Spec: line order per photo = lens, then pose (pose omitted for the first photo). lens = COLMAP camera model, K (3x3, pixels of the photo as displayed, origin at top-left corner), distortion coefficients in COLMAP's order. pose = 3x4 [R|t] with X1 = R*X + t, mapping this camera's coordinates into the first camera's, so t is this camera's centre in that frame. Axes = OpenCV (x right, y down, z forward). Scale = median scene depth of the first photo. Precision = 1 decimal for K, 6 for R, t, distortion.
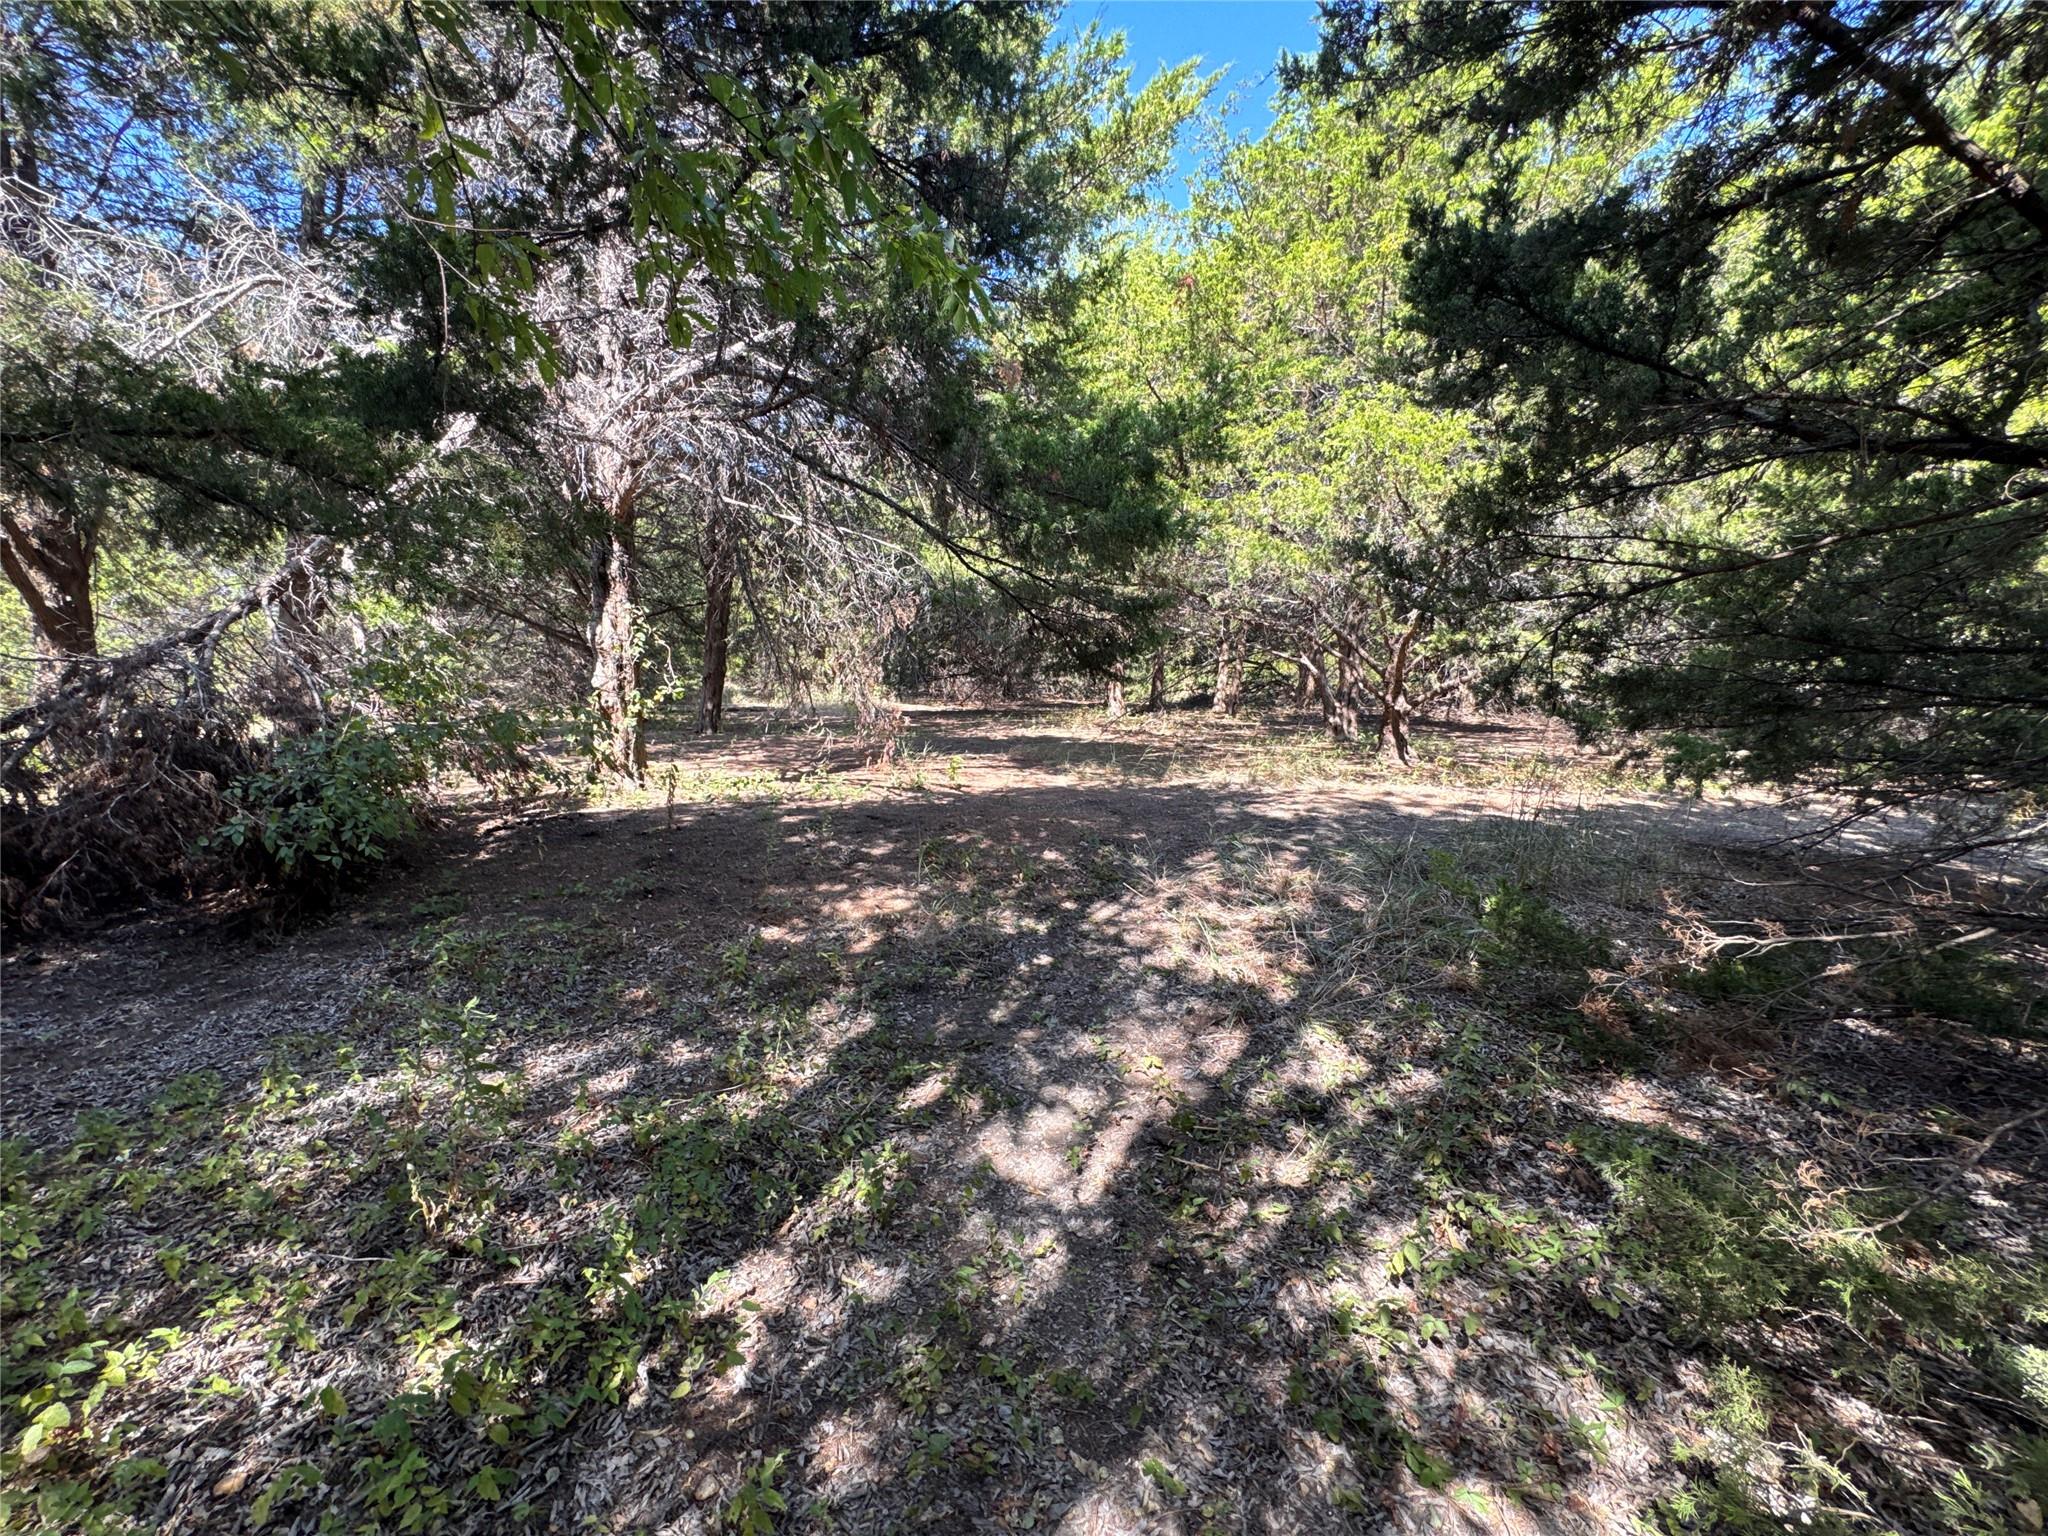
lens RADIAL K [[823.8, 0, 1024.8], [0, 823.8, 764.9], [0, 0, 1]] dist [0.003309, 0.000824]
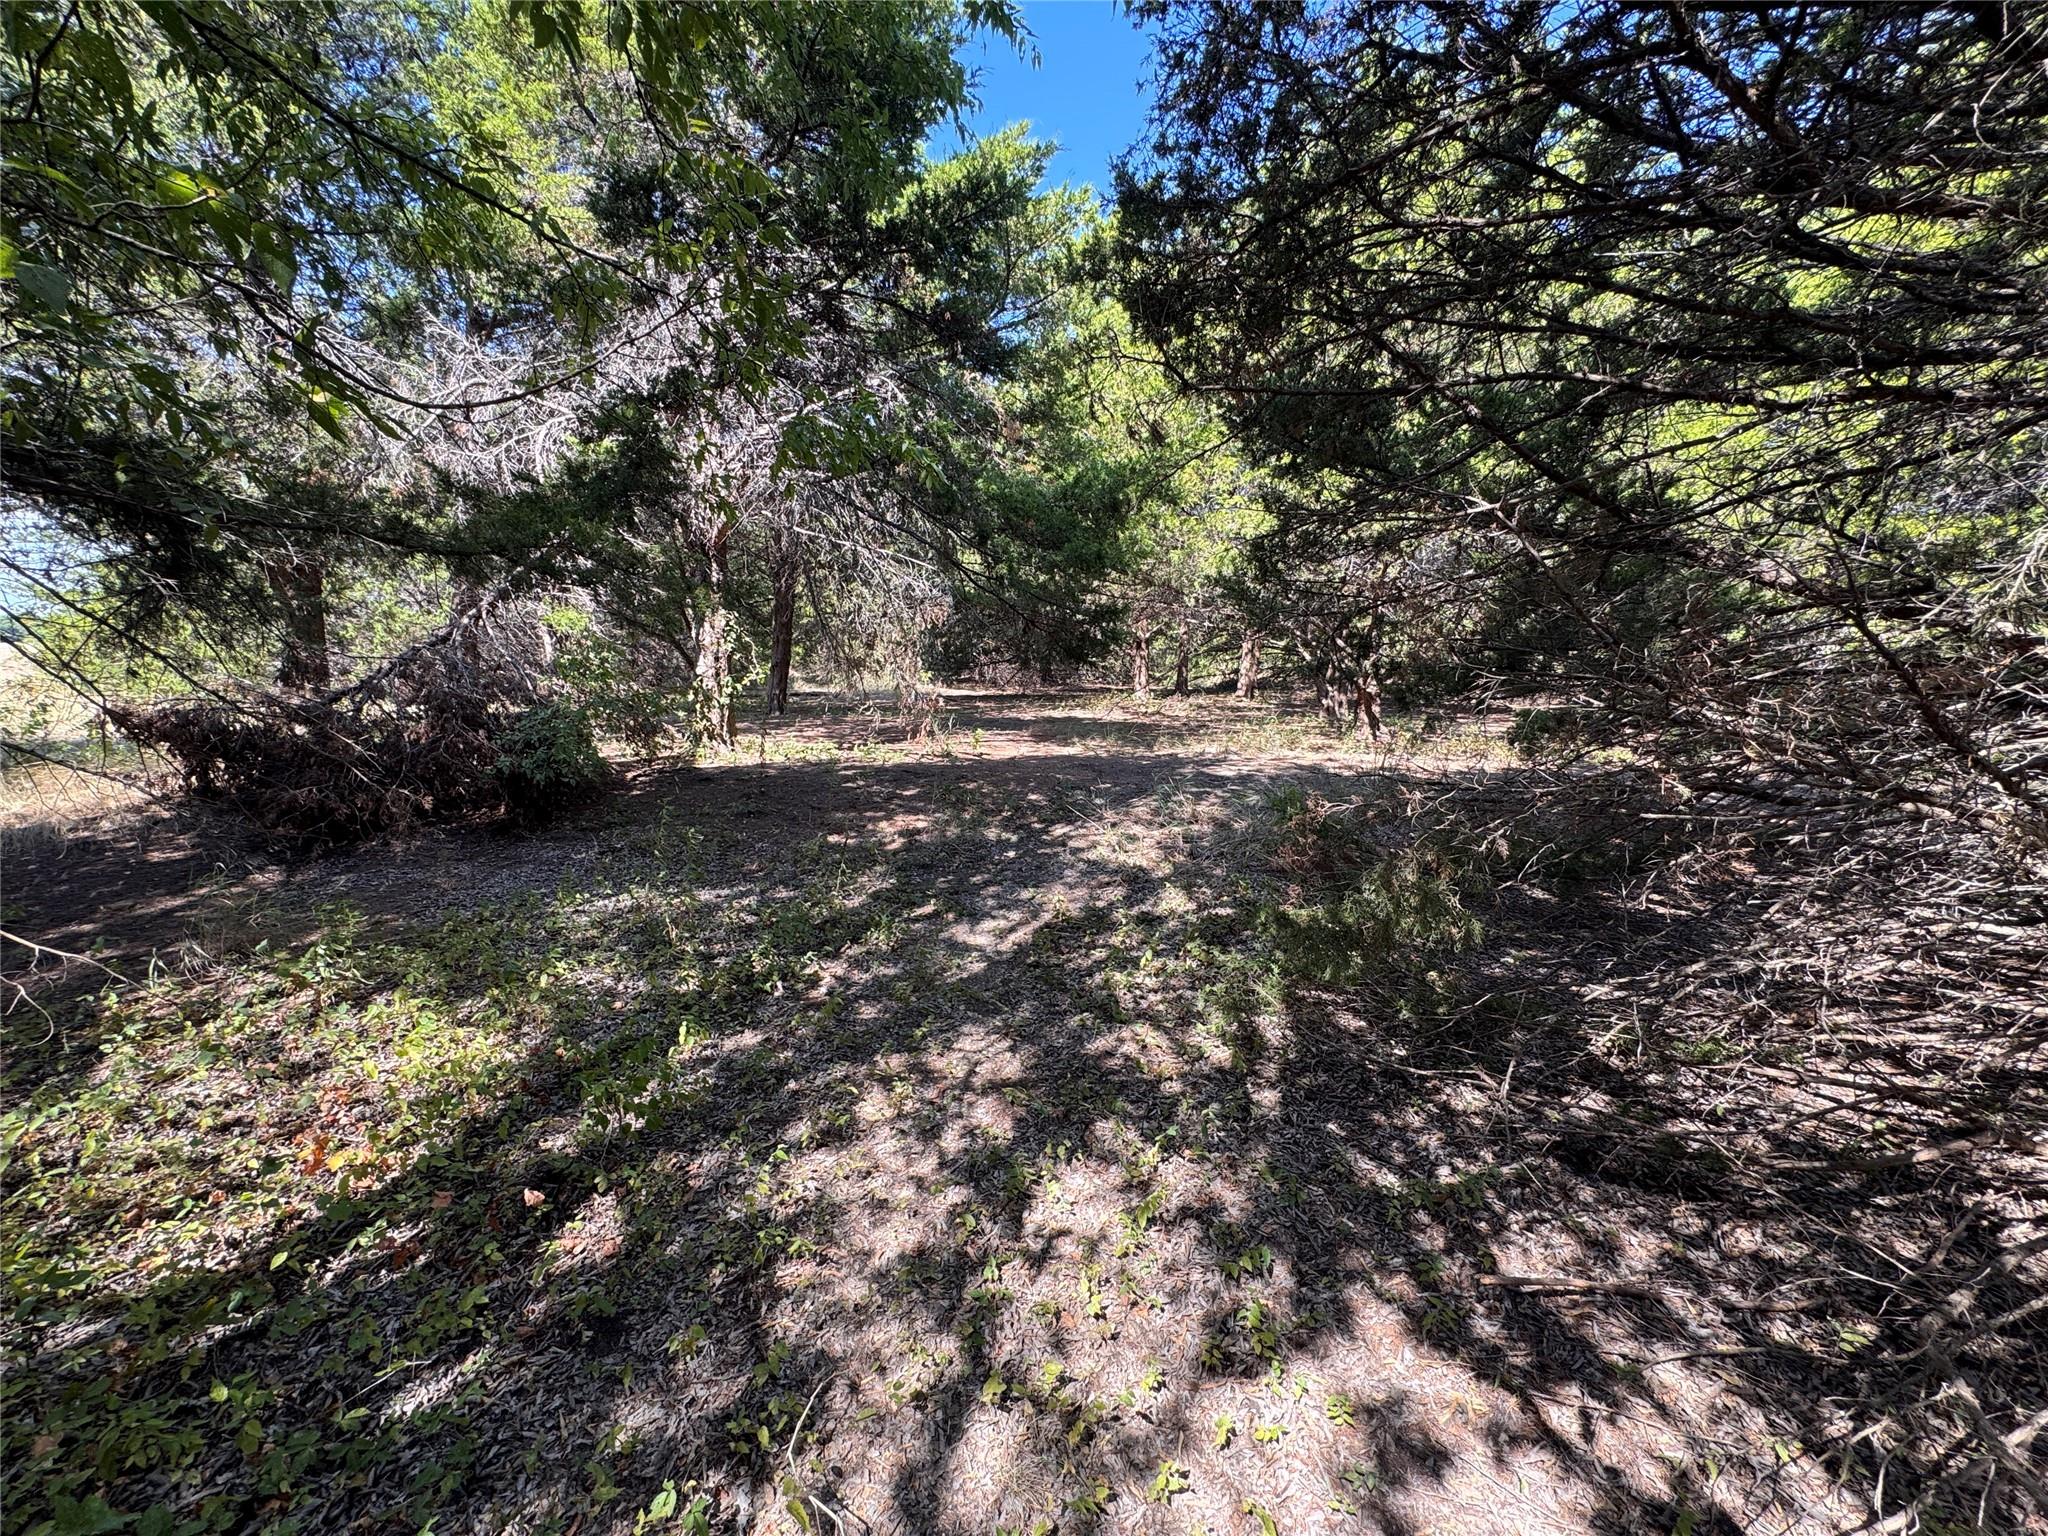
lens RADIAL K [[823.8, 0, 1024.8], [0, 823.8, 767.5], [0, 0, 1]] dist [0.003309, 0.000824]
pose [[0.997988, 0.004060, -0.063269, 0.075141], [-0.002815, 0.999801, 0.019755, 0.025146], [0.063336, -0.019537, 0.997801, -0.264764]]
